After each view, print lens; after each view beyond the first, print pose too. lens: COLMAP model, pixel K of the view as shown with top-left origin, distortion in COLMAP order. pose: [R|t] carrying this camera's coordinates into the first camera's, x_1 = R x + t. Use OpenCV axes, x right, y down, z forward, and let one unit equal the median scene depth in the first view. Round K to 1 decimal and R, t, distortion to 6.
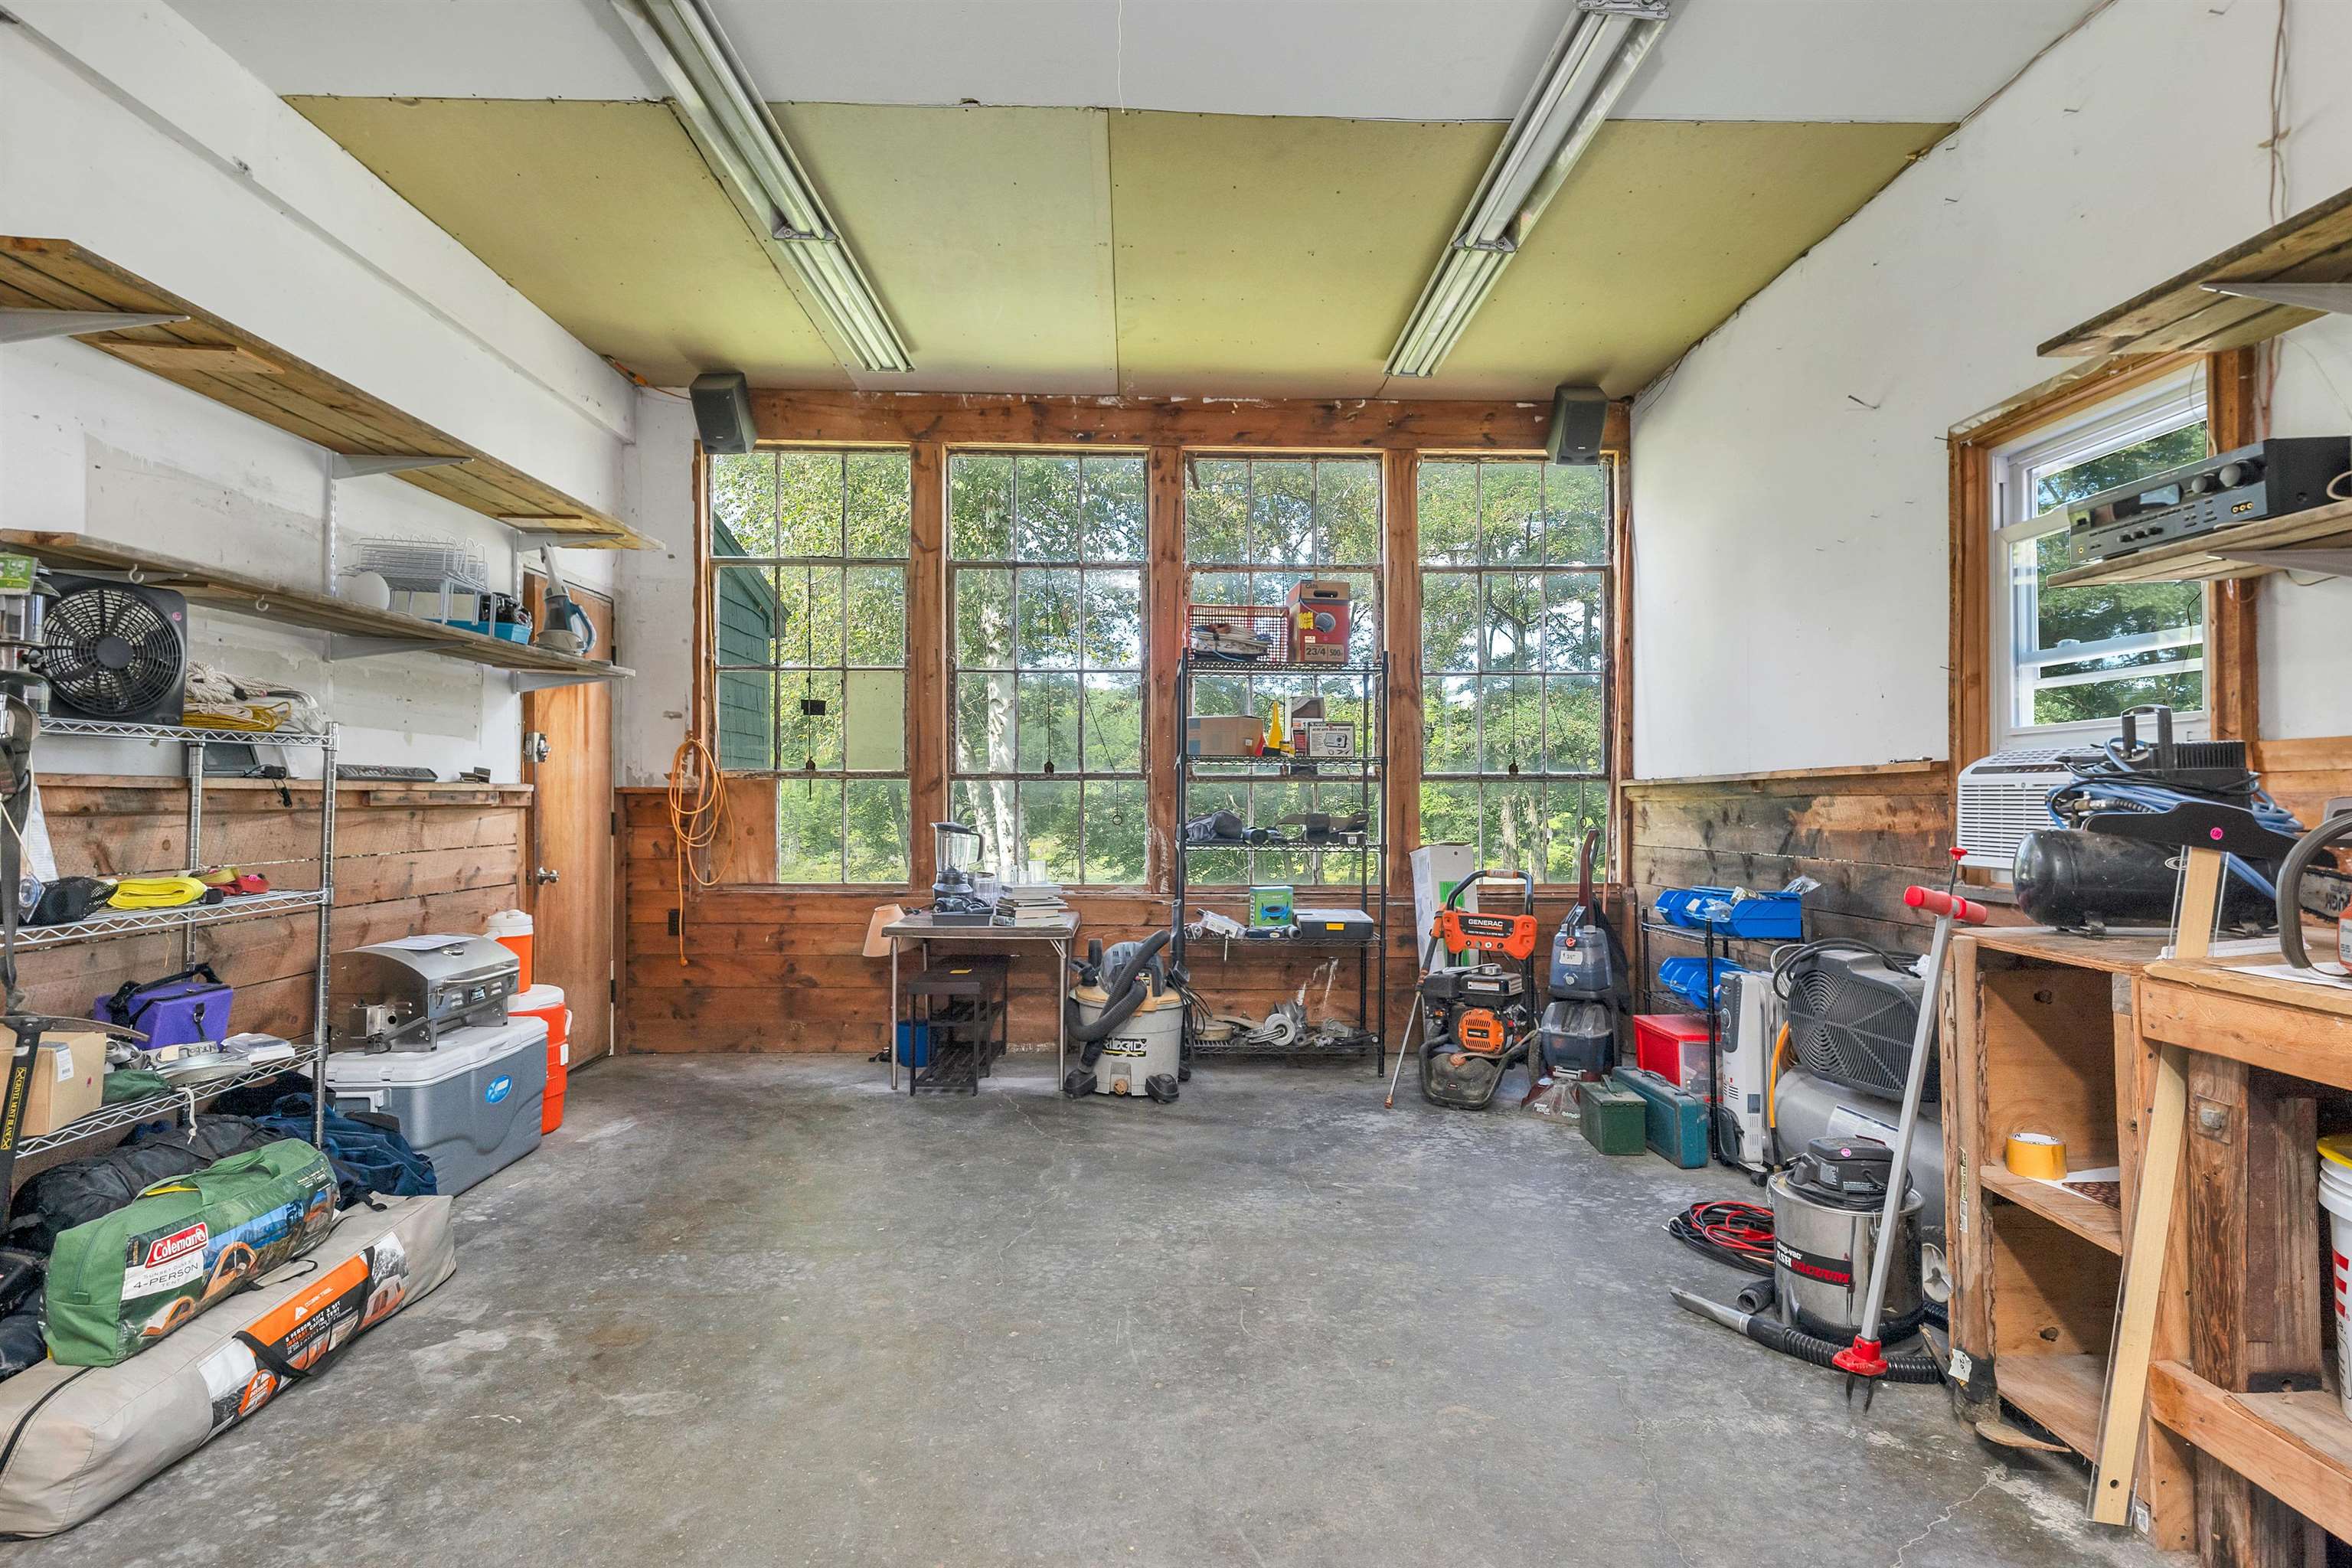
lens RADIAL K [[1216.4, 0, 1176.0], [0, 1216.4, 784.0], [0, 0, 1]] dist [-0.001173, -0.000228]
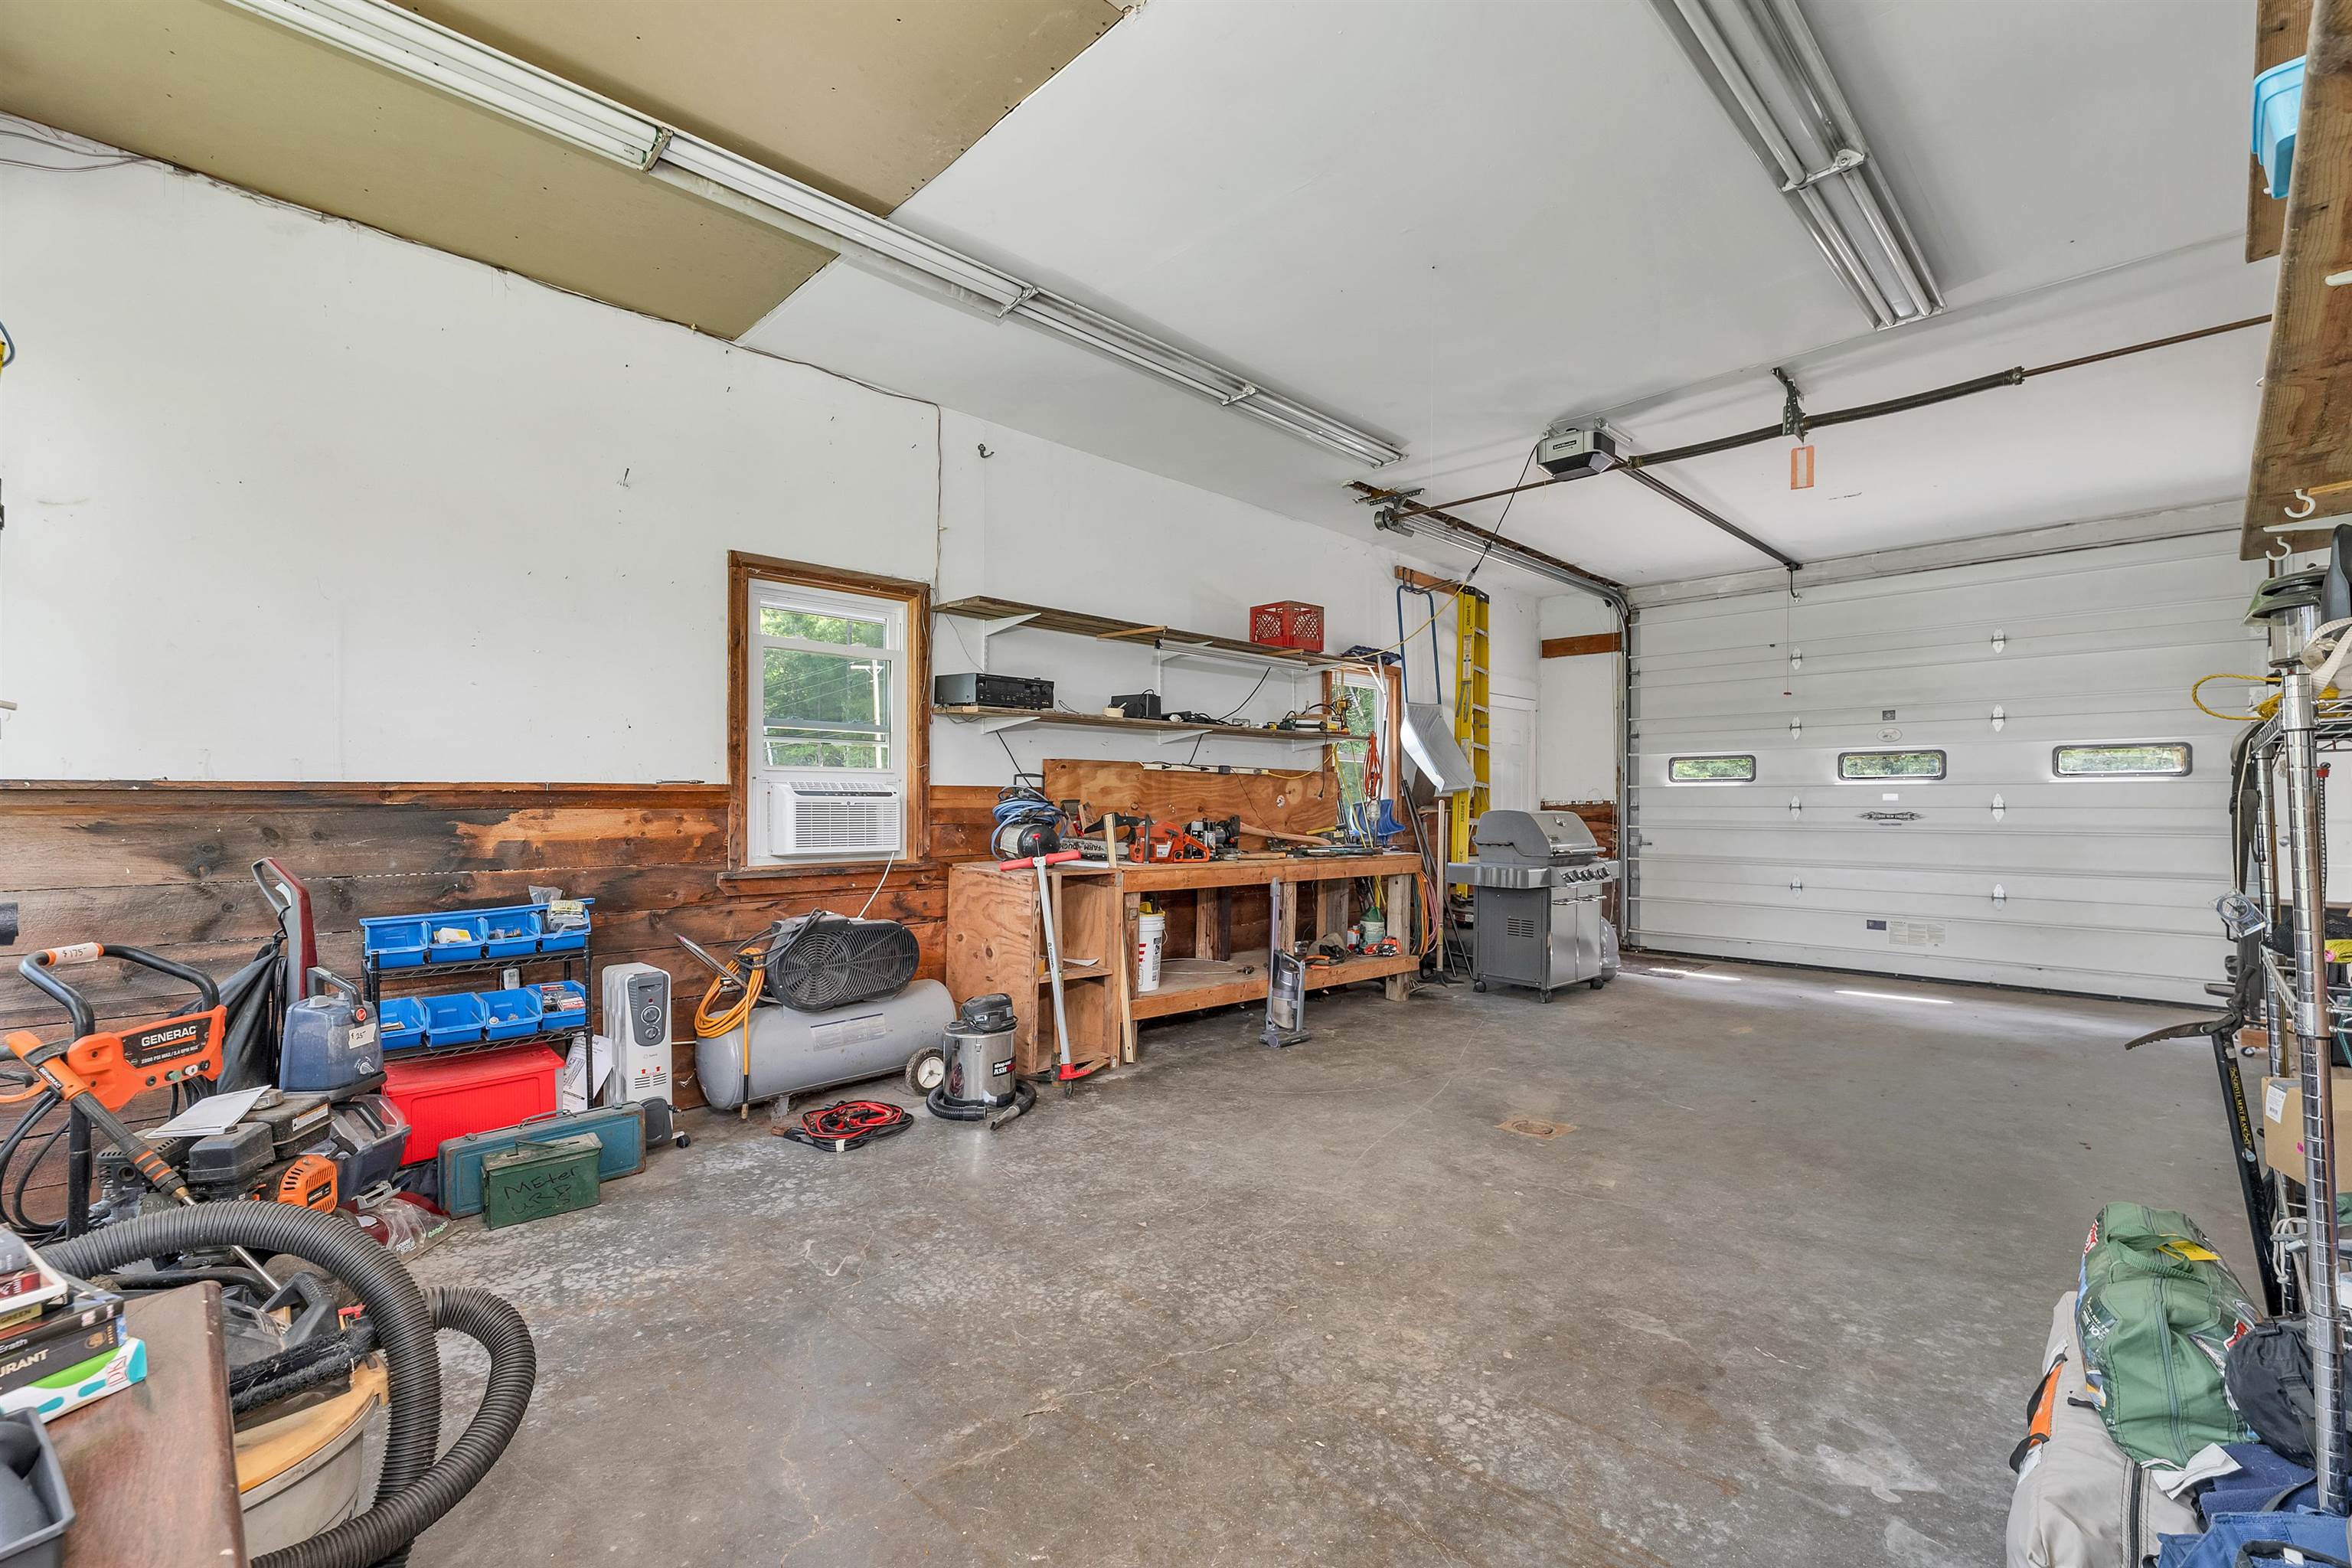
lens RADIAL K [[987.6, 0, 1220.7], [0, 987.6, 797.9], [0, 0, 1]] dist [-0.000823, -0.000092]
pose [[-0.705953, 0.005668, 0.708236, -0.667653], [-0.009707, 0.999797, -0.017678, 0.013316], [-0.708192, -0.019355, -0.705755, 1.603535]]
